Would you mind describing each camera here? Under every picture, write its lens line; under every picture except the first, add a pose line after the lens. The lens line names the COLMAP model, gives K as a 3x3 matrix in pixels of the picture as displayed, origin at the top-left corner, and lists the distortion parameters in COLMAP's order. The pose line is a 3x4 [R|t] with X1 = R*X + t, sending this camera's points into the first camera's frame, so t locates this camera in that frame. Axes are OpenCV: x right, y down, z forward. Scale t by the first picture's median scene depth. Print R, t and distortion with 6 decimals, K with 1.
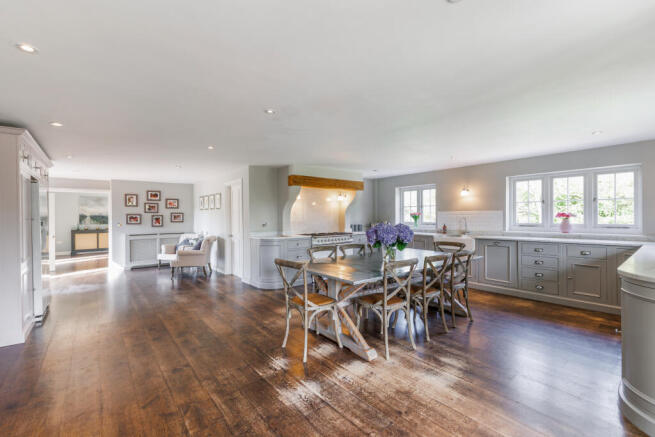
lens RADIAL K [[291.0, 0, 333.0], [0, 291.0, 216.2], [0, 0, 1]] dist [0.005455, 0.000272]
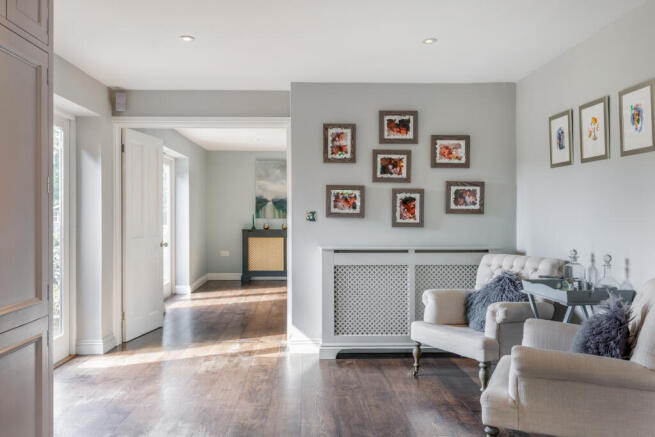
lens RADIAL K [[563.7, 0, 327.8], [0, 563.7, 215.6], [0, 0, 1]] dist [-0.003317, -0.000328]
pose [[0.800007, 0.012315, -0.599865, -0.313650], [-0.006732, 0.999911, 0.011550, 0.017999], [0.599953, -0.005202, 0.800018, 0.473945]]
